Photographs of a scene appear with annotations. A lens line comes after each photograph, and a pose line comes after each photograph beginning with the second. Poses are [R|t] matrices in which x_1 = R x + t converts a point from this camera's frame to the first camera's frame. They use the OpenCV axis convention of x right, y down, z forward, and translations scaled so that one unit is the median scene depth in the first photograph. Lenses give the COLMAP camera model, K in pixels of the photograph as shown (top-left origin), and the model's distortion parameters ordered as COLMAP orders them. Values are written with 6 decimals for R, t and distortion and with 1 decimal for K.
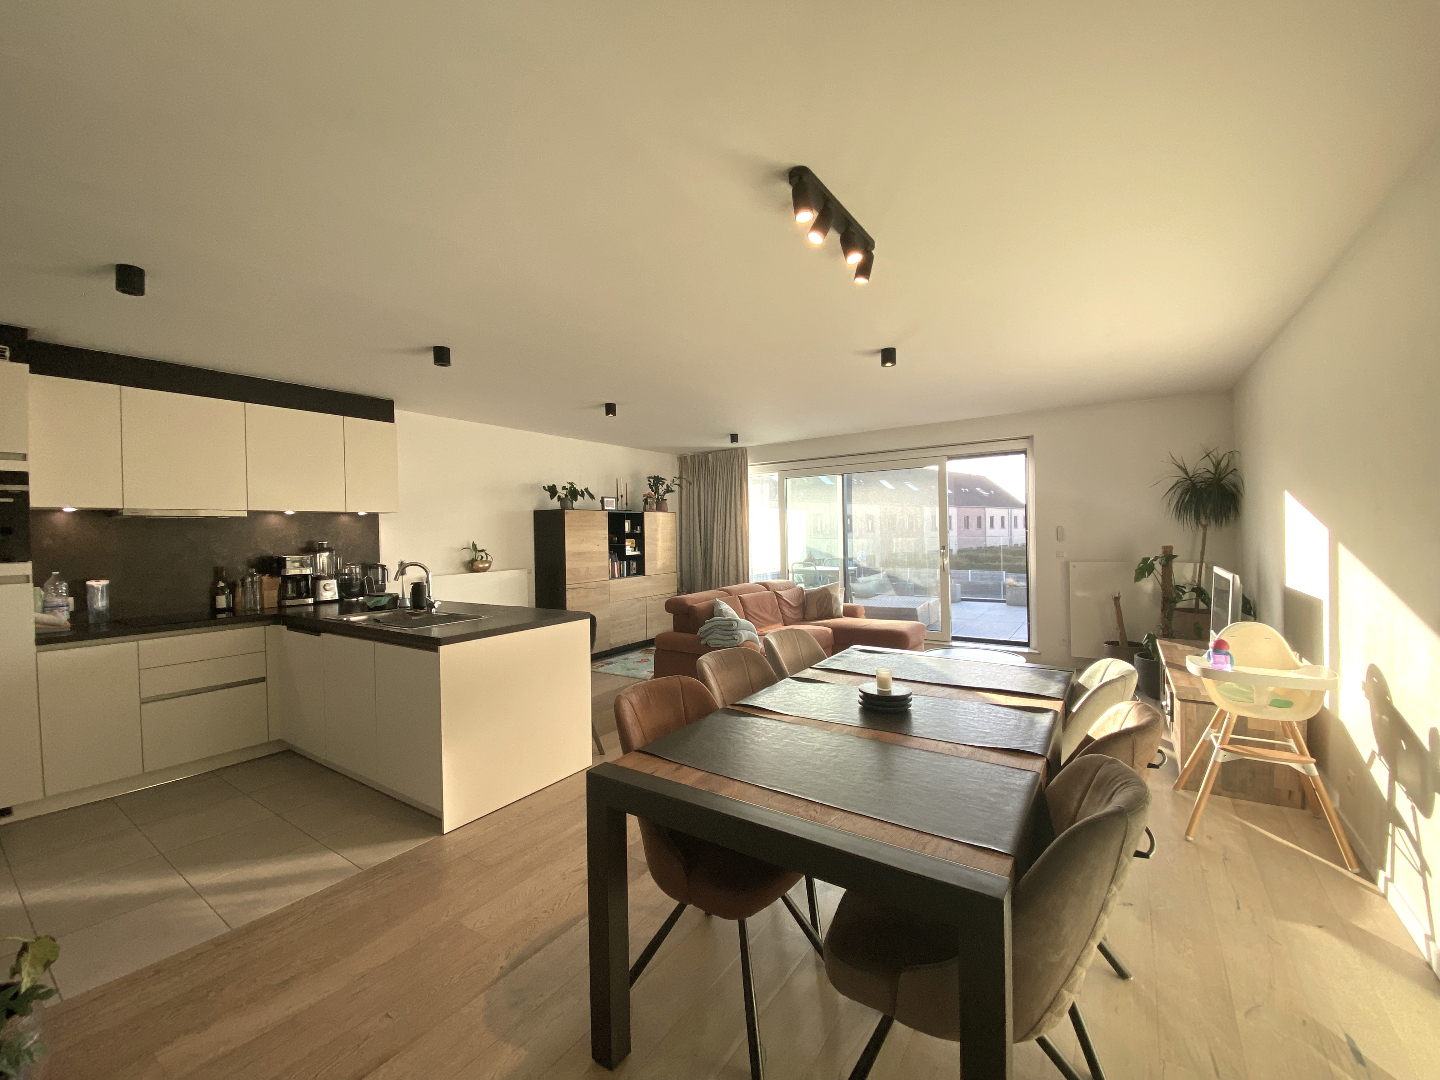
lens RADIAL K [[586.3, 0, 720.0], [0, 586.3, 540.0], [0, 0, 1]] dist [0.021223, -0.000106]
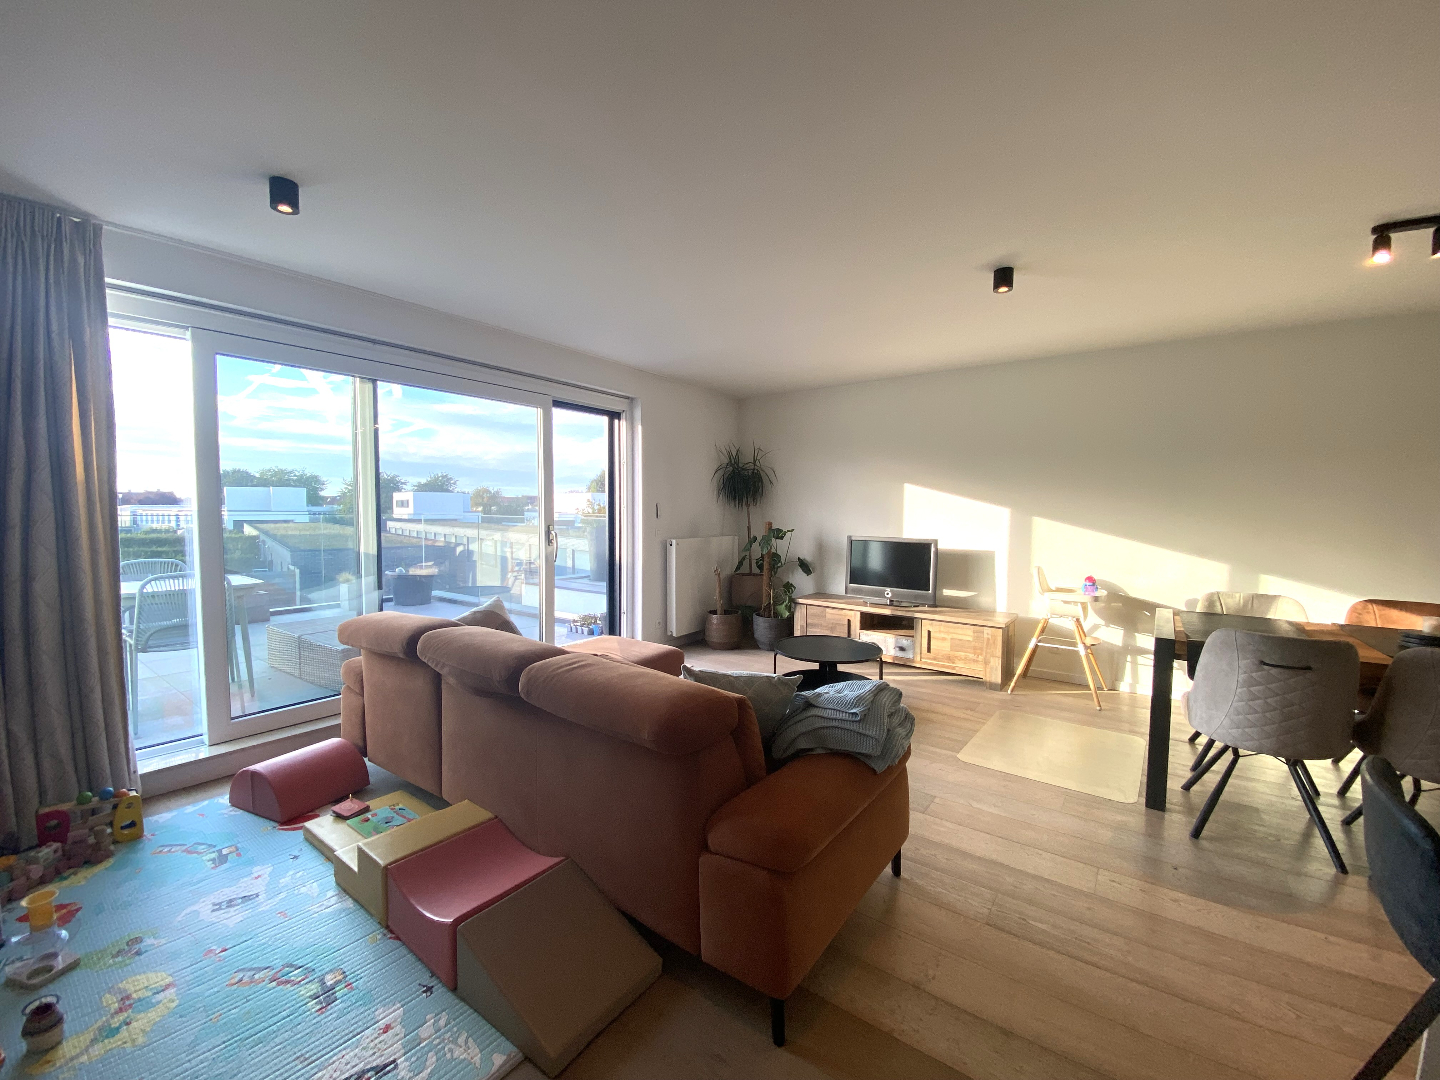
lens RADIAL K [[586.3, 0, 720.0], [0, 586.3, 540.0], [0, 0, 1]] dist [0.021223, -0.000106]
pose [[0.048517, -0.034541, 0.998225, -0.338370], [0.008053, 0.999383, 0.034190, 0.004741], [-0.998790, 0.006380, 0.048765, 0.827106]]
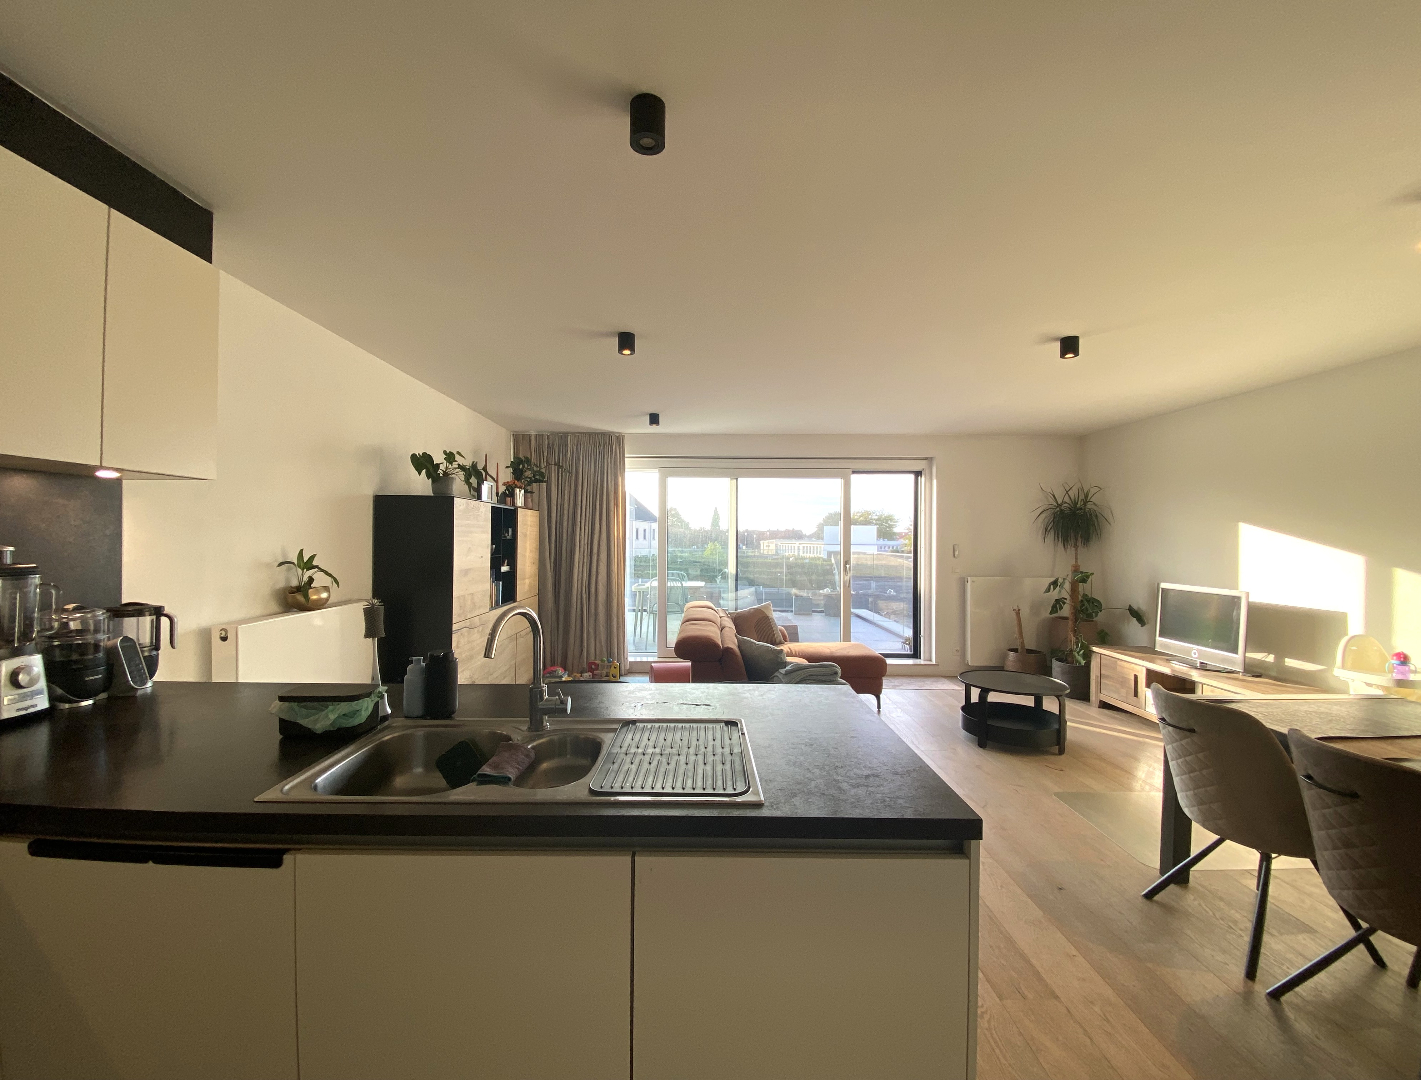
lens RADIAL K [[581.9, 0, 700.5], [0, 581.9, 535.4], [0, 0, 1]] dist [0.017412, -0.023139]
pose [[0.824597, 0.030373, 0.564904, -0.391148], [-0.017720, 0.999454, -0.027870, -0.001078], [-0.565442, 0.012971, 0.824686, 0.374316]]
